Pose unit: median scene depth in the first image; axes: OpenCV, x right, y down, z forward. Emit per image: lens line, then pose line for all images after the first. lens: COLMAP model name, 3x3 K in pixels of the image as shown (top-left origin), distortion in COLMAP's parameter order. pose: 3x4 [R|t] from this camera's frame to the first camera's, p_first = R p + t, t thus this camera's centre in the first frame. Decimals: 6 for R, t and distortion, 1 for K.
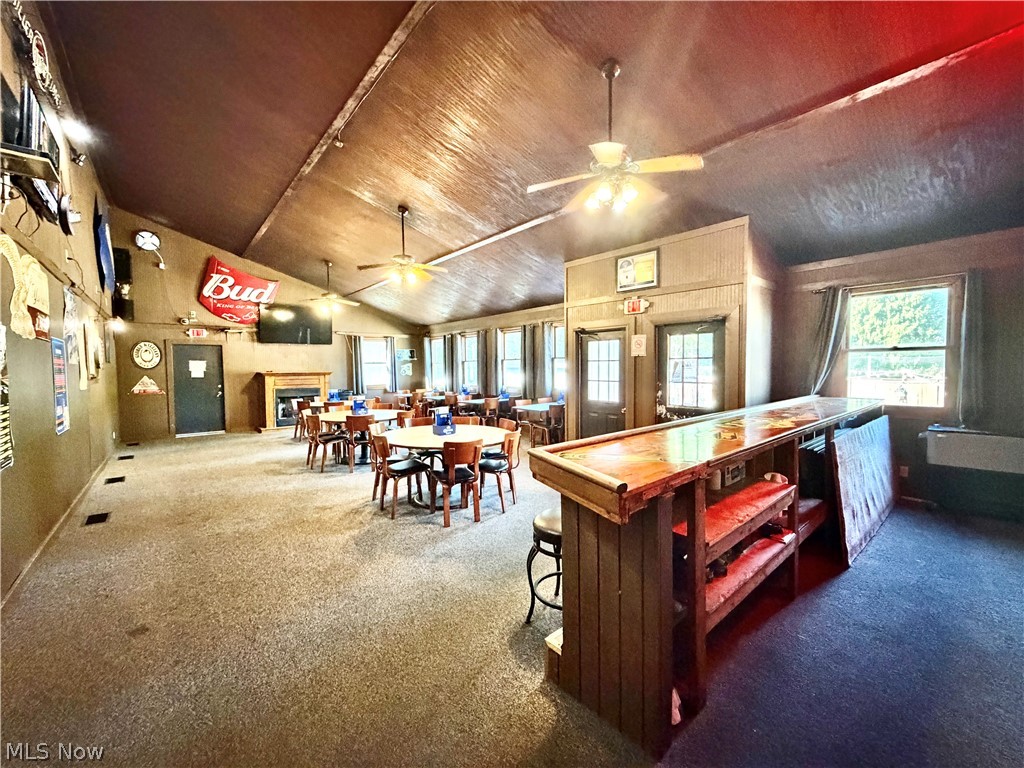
lens RADIAL K [[408.4, 0, 509.9], [0, 408.4, 384.6], [0, 0, 1]] dist [0.003648, 0.000609]
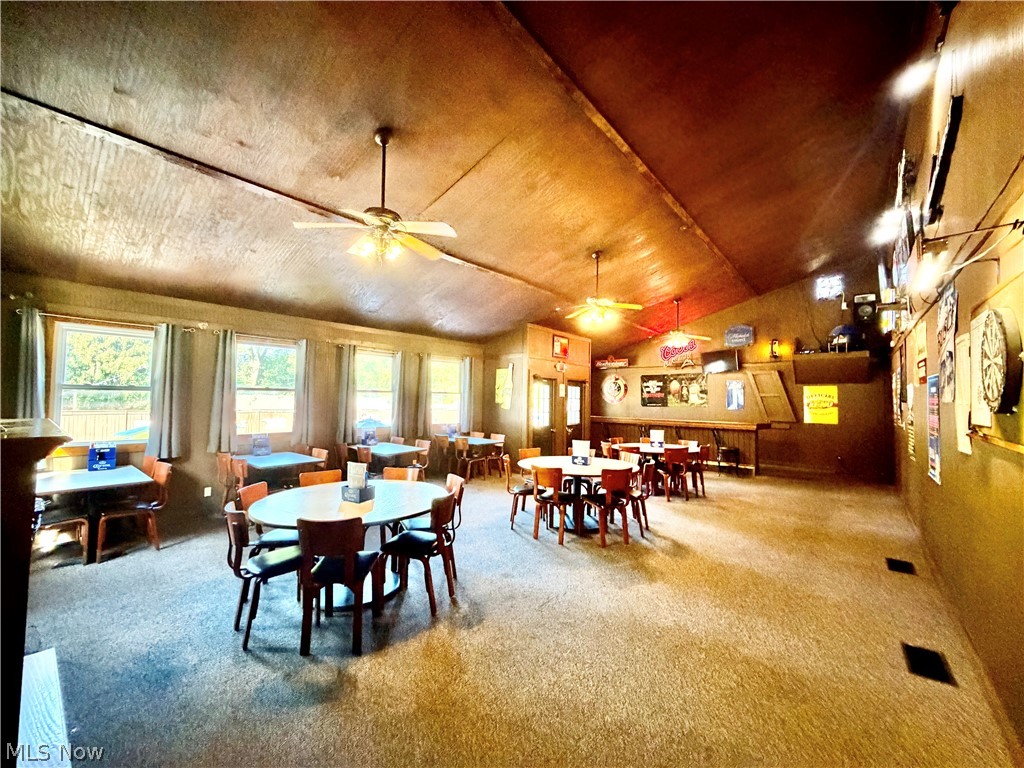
lens RADIAL K [[408.4, 0, 509.1], [0, 408.4, 386.4], [0, 0, 1]] dist [0.003648, 0.000609]
pose [[-0.174365, 0.042900, 0.983746, -1.250195], [0.040991, 0.998501, -0.036278, -0.054370], [-0.983827, 0.033999, -0.175862, 1.423607]]
